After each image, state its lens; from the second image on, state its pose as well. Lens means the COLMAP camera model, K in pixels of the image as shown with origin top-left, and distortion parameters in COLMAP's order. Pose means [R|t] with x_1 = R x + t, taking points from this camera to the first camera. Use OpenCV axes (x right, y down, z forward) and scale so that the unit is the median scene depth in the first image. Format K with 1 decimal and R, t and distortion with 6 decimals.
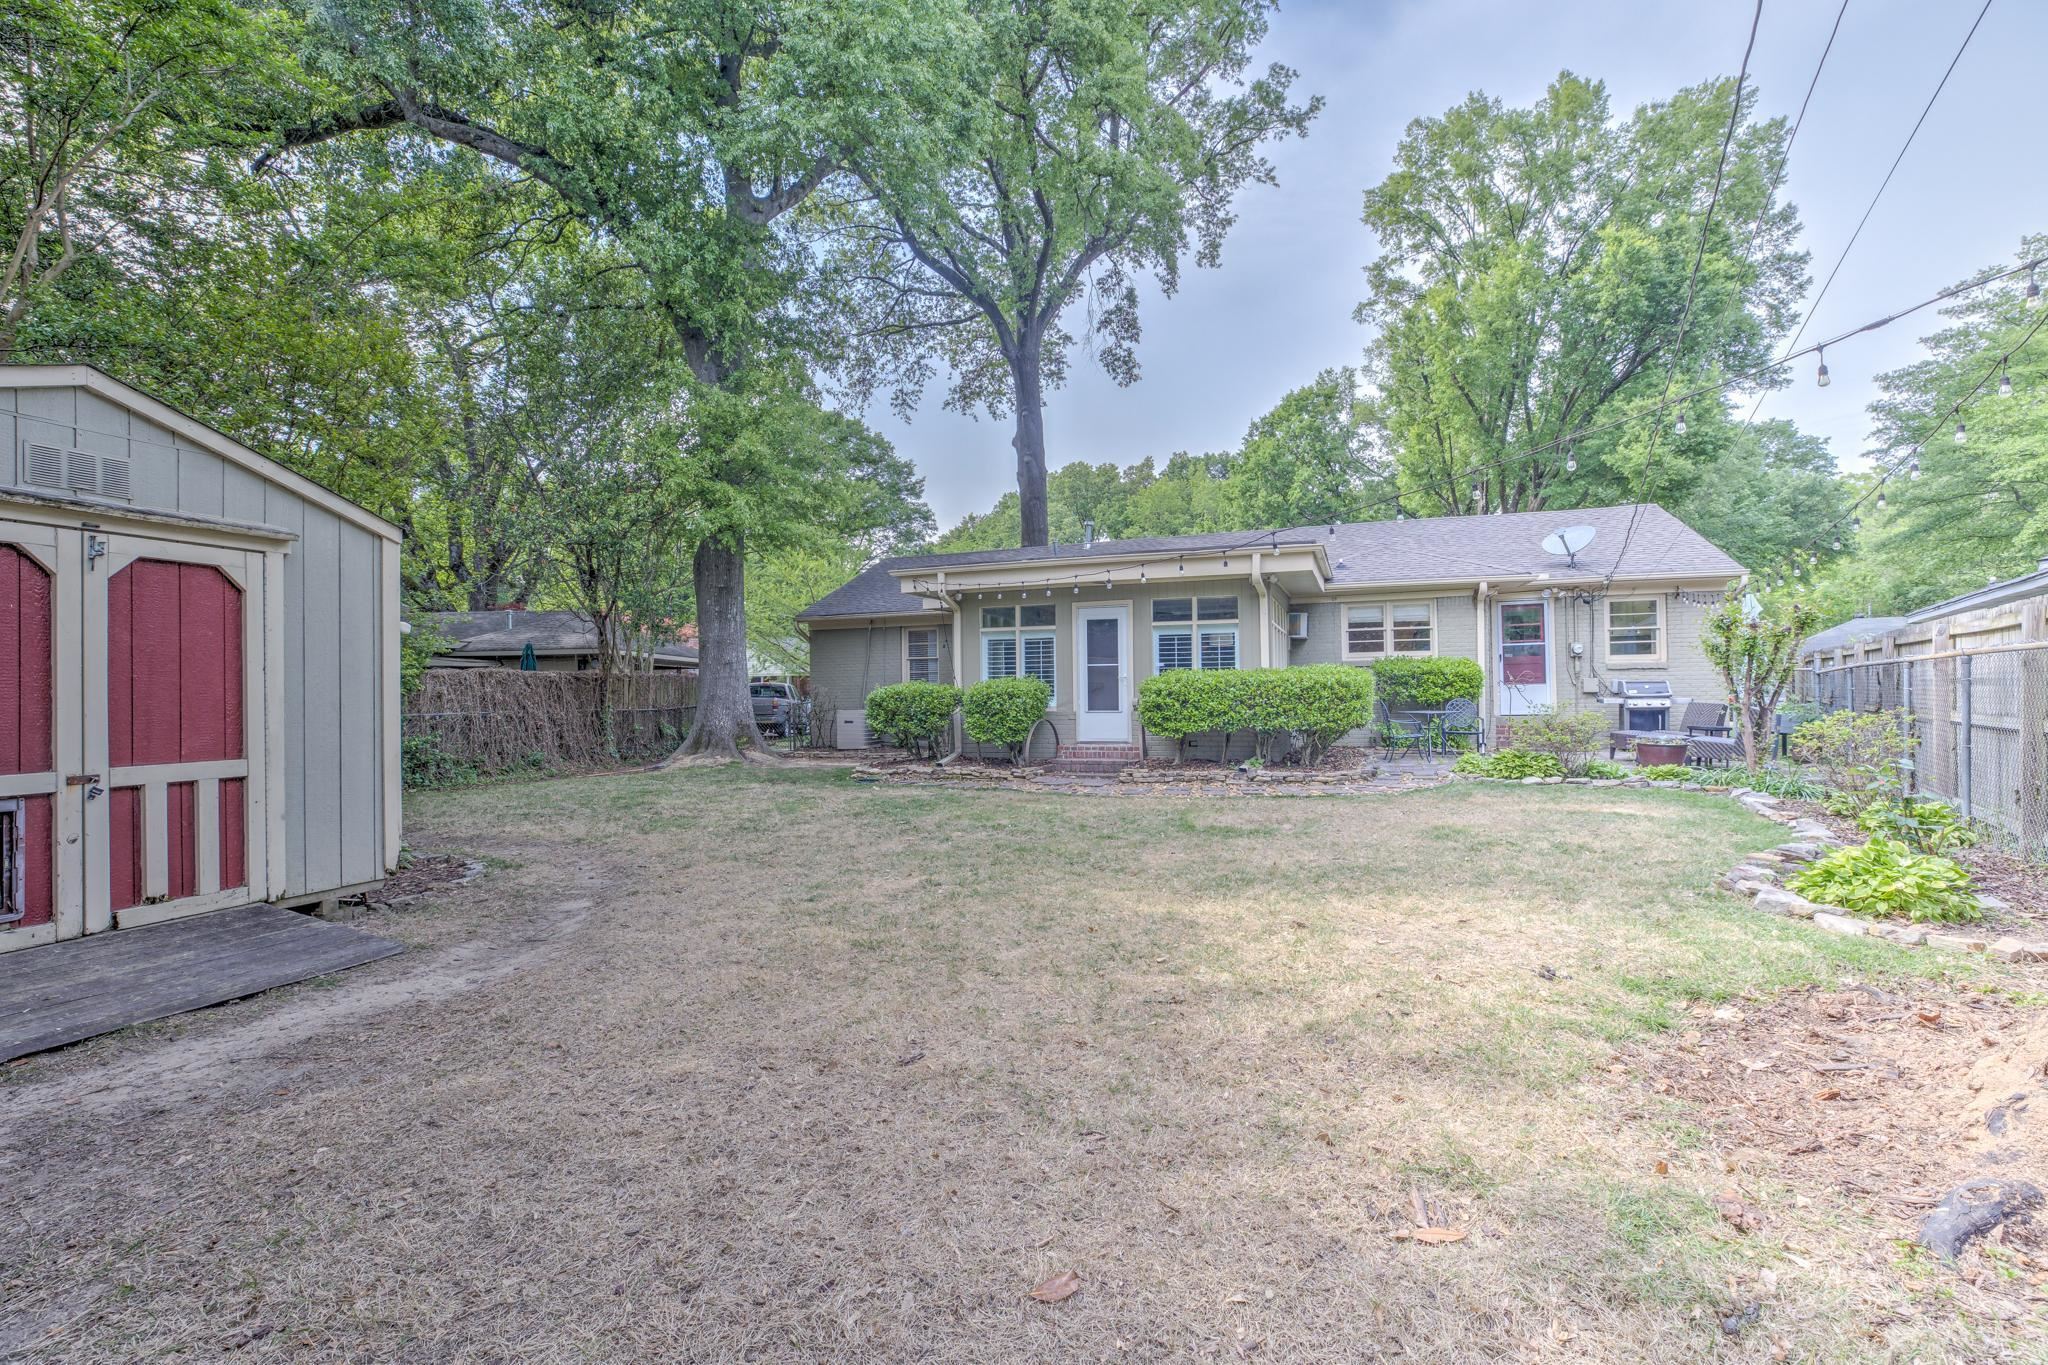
lens RADIAL K [[933.8, 0, 1013.2], [0, 933.8, 664.2], [0, 0, 1]] dist [-0.020084, 0.000331]
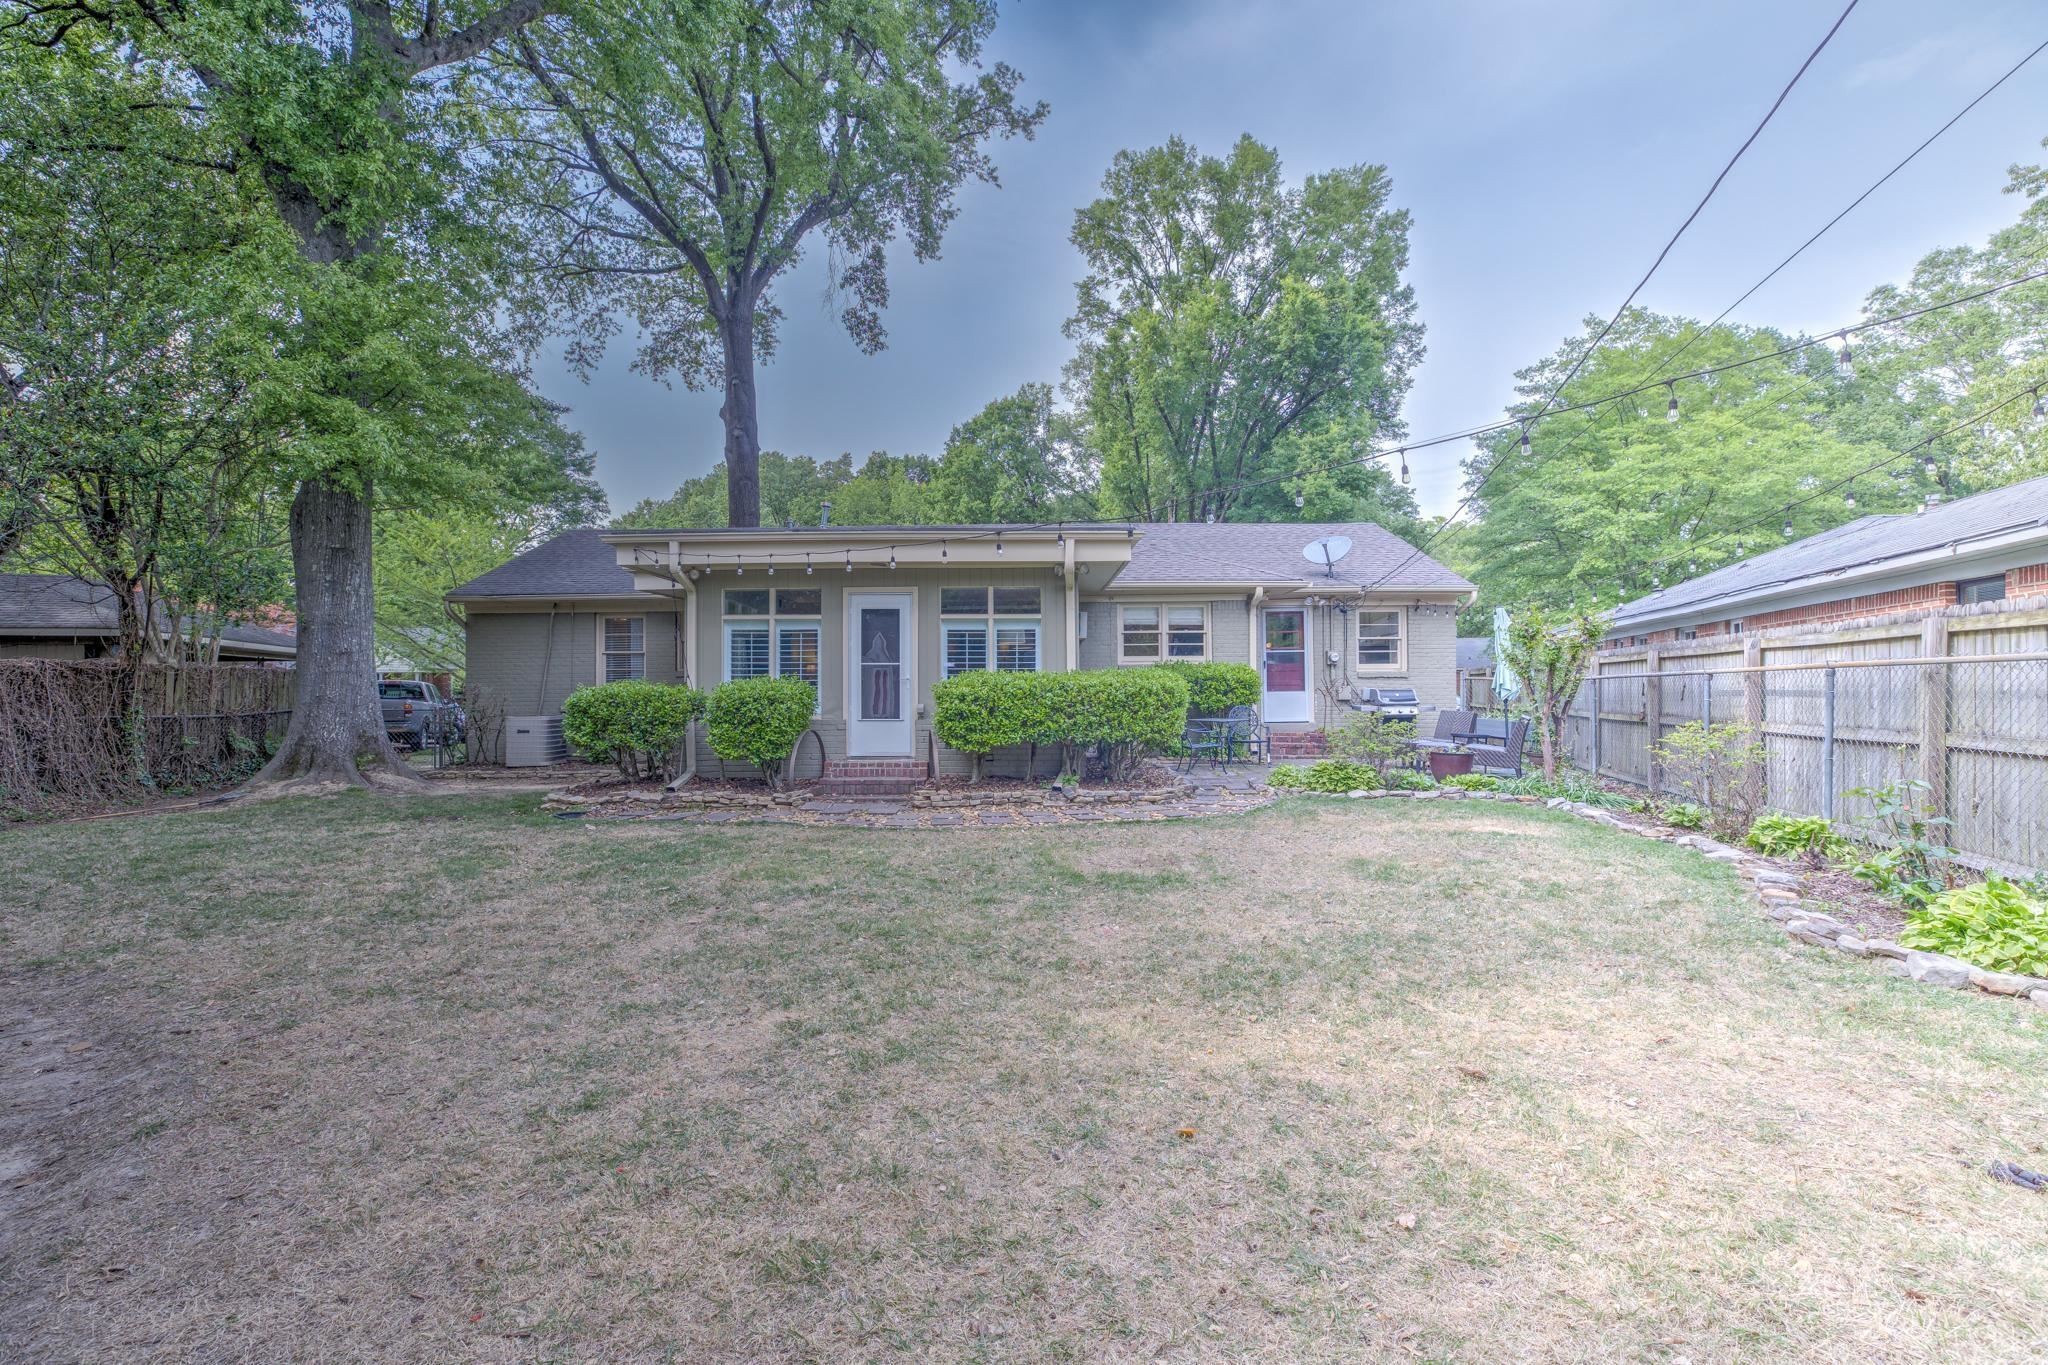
lens RADIAL K [[940.2, 0, 1026.9], [0, 940.2, 666.0], [0, 0, 1]] dist [-0.020477, 0.010918]
pose [[0.940797, 0.017681, 0.338509, -0.040946], [-0.017303, 0.999842, -0.004133, 0.002478], [-0.338529, -0.001969, 0.940954, 0.107092]]
